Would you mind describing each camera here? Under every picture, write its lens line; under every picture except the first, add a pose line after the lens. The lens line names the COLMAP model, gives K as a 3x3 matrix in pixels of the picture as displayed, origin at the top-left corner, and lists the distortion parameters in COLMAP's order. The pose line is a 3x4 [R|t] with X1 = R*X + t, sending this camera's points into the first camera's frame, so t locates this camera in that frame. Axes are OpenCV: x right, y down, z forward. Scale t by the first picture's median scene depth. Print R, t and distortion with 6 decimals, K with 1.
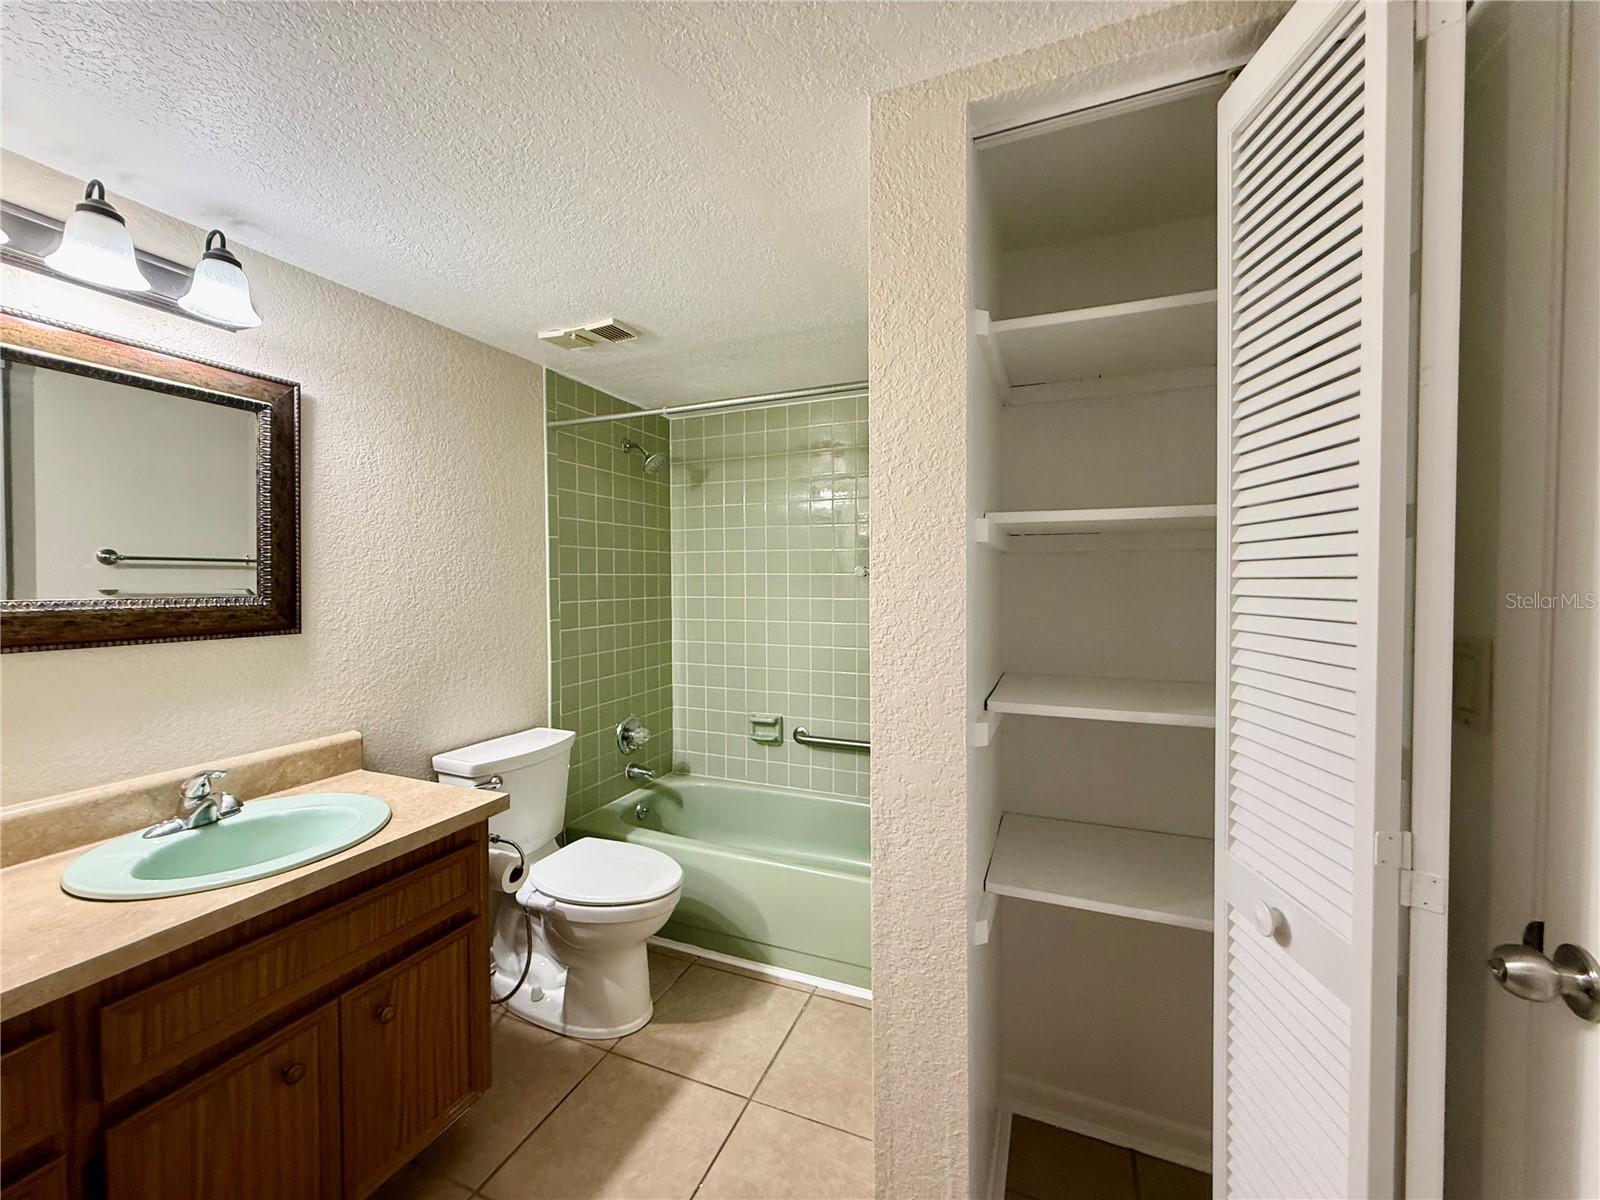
lens RADIAL K [[638.6, 0, 801.0], [0, 638.6, 598.1], [0, 0, 1]] dist [-0.001091, 0.000373]
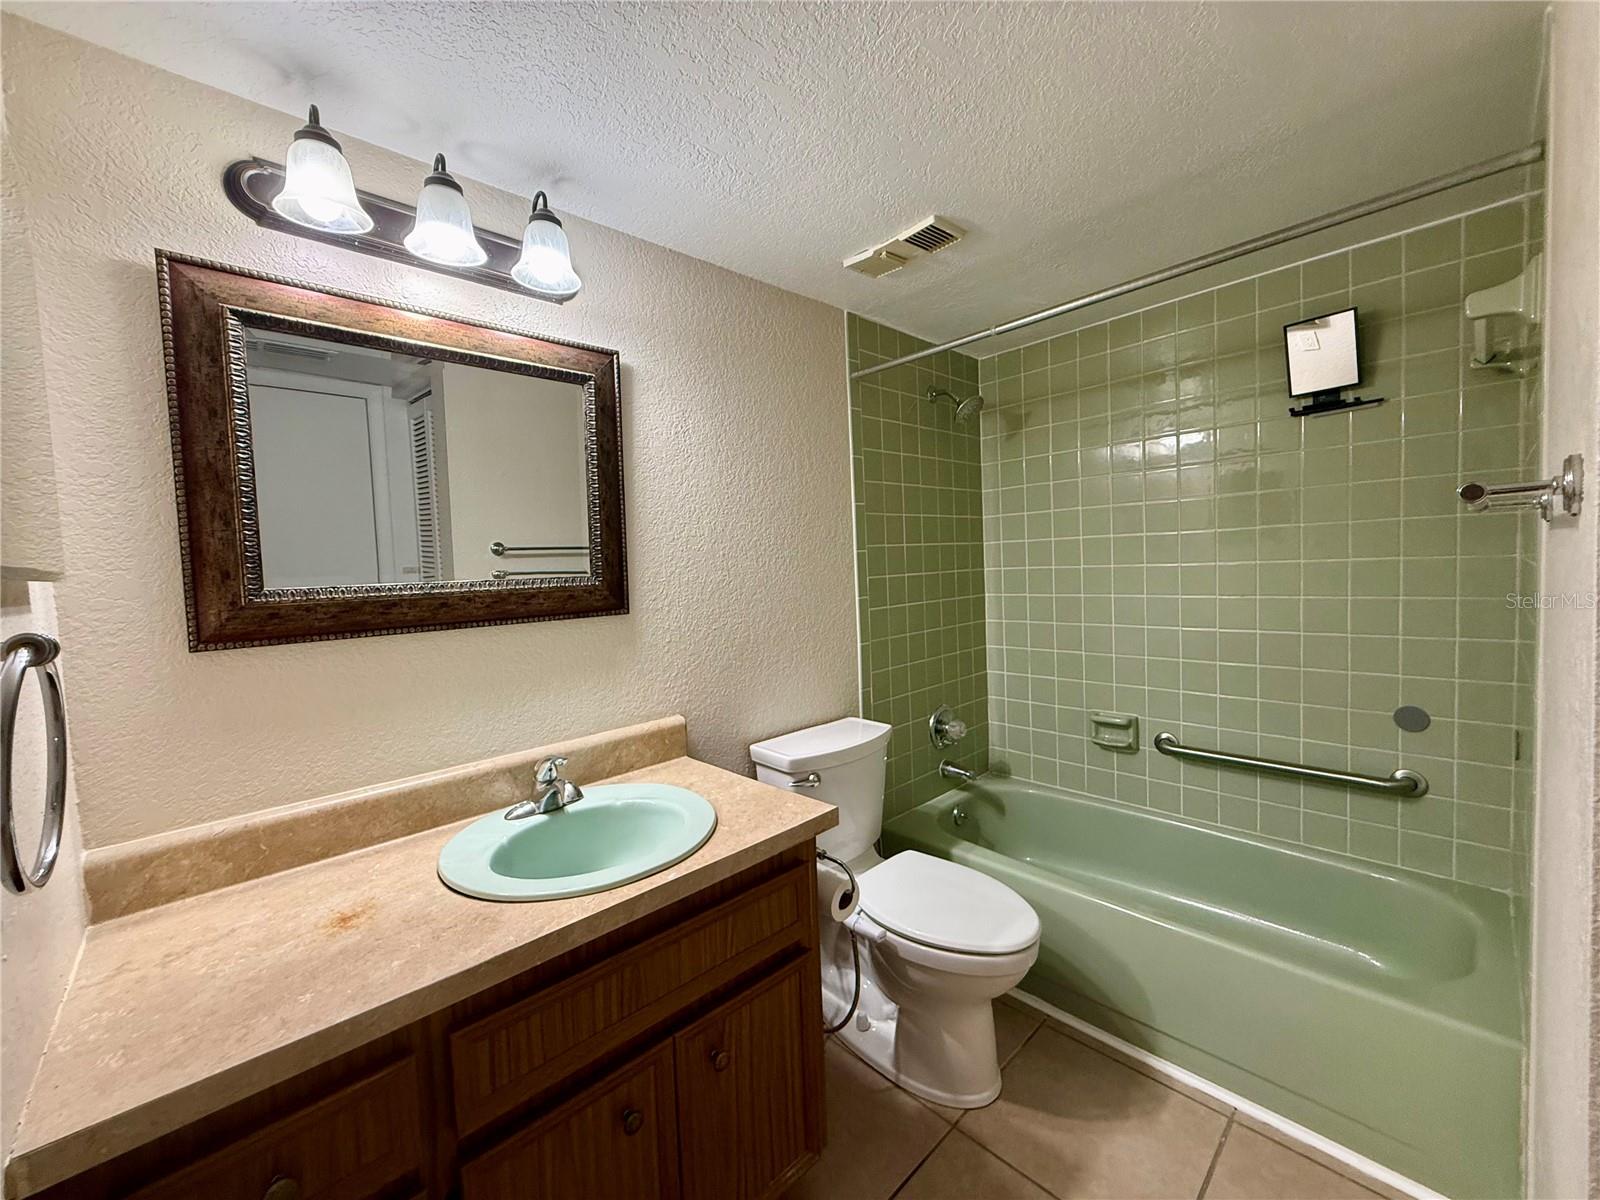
lens RADIAL K [[638.6, 0, 800.1], [0, 638.6, 599.6], [0, 0, 1]] dist [-0.001091, 0.000373]
pose [[0.913288, -0.012354, -0.407126, -0.137823], [0.027289, 0.999150, 0.030897, 0.009994], [0.406399, -0.039328, 0.912849, 0.201363]]
